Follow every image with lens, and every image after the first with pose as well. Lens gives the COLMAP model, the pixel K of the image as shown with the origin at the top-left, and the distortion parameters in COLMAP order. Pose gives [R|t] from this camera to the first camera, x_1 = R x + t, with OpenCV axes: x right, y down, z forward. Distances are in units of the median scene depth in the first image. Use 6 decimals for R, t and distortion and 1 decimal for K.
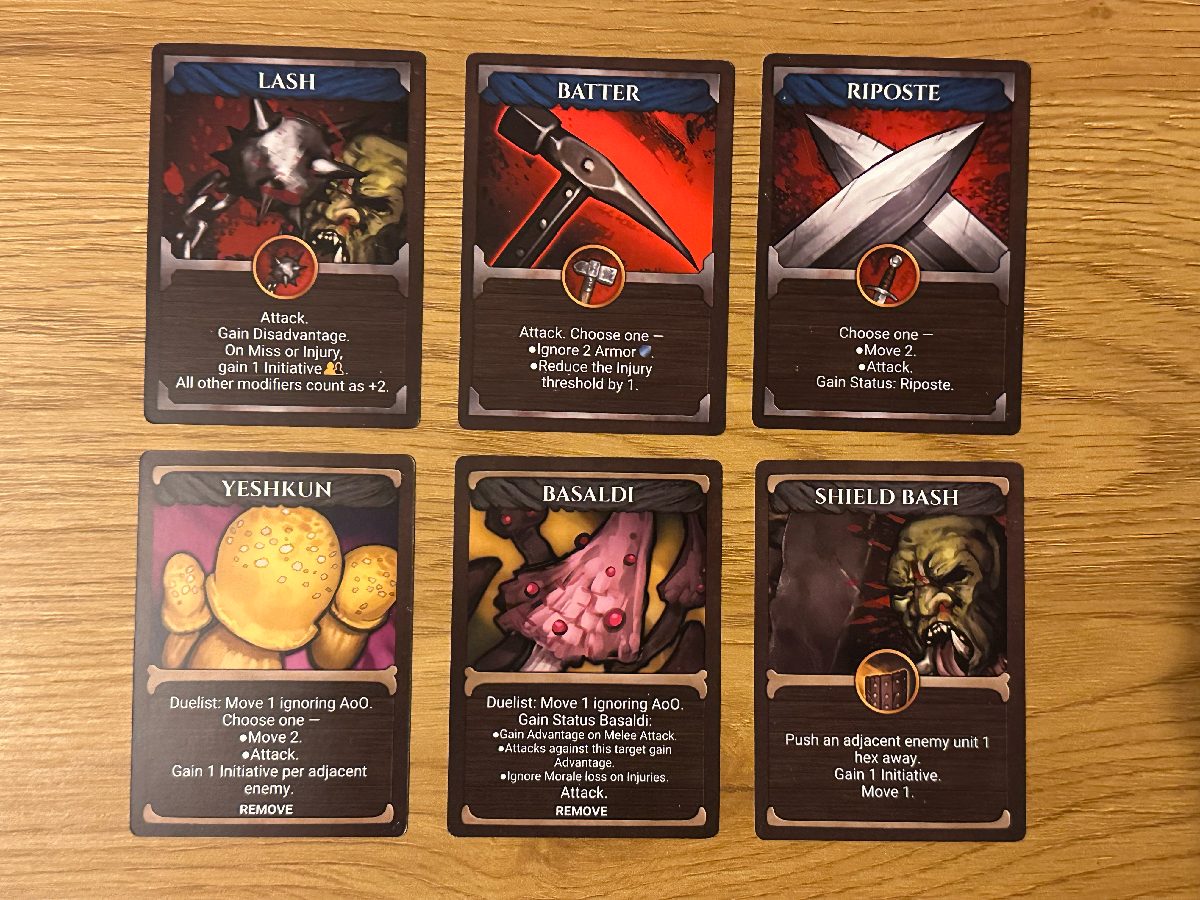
lens RADIAL K [[2272.8, 0, 597.3], [0, 2272.8, 450.1], [0, 0, 1]] dist [0.263908, 0.000000]
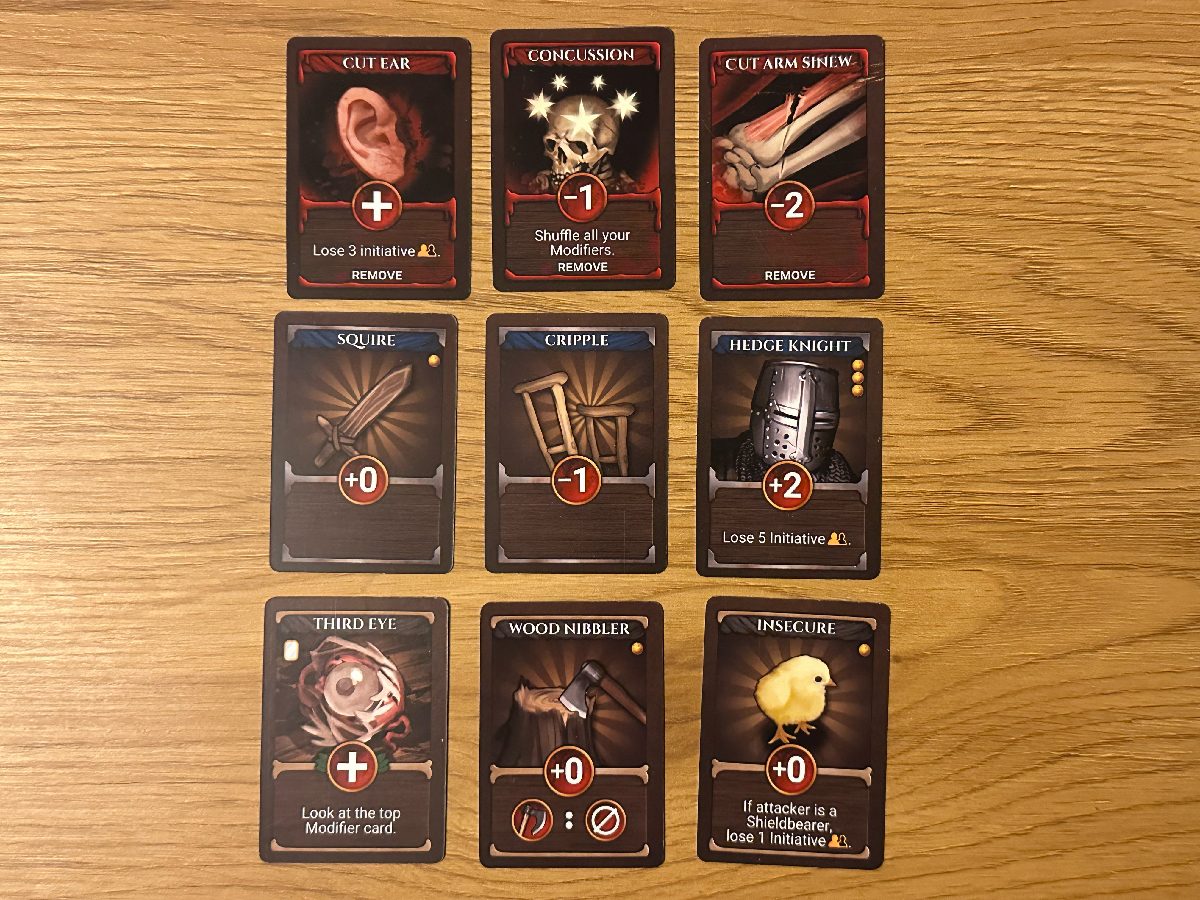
lens RADIAL K [[2272.8, 0, 590.3], [0, 2272.8, 443.8], [0, 0, 1]] dist [0.263908, 0.000000]
pose [[0.999696, 0.021451, -0.012149, 0.000807], [-0.021192, 0.999553, 0.021100, -0.000031], [0.012596, -0.020836, 0.999704, -0.050595]]
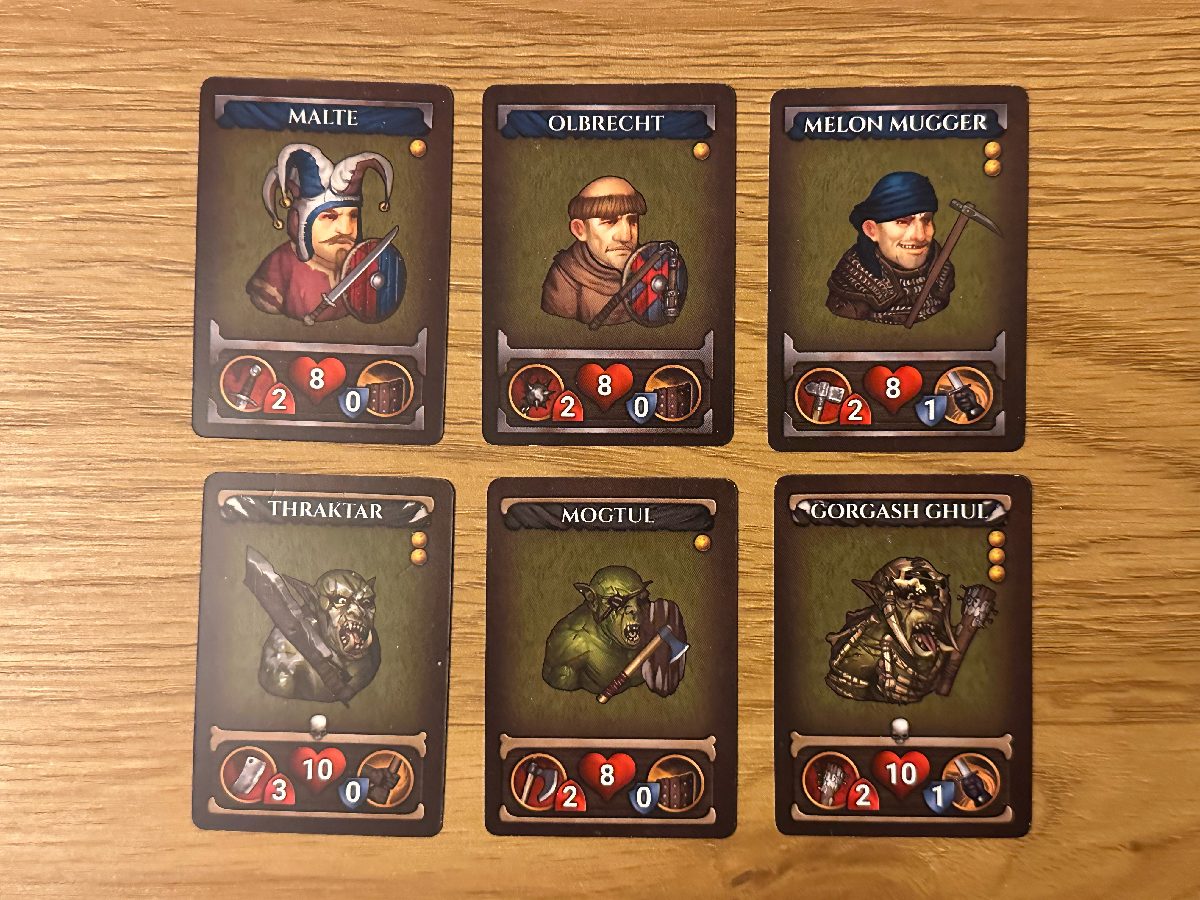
lens RADIAL K [[2272.8, 0, 612.2], [0, 2272.8, 462.7], [0, 0, 1]] dist [0.263908, 0.000000]
pose [[0.998574, 0.010727, -0.052305, -0.003938], [-0.011164, 0.999905, -0.008069, -0.001483], [0.052214, 0.008642, 0.998599, 0.228278]]
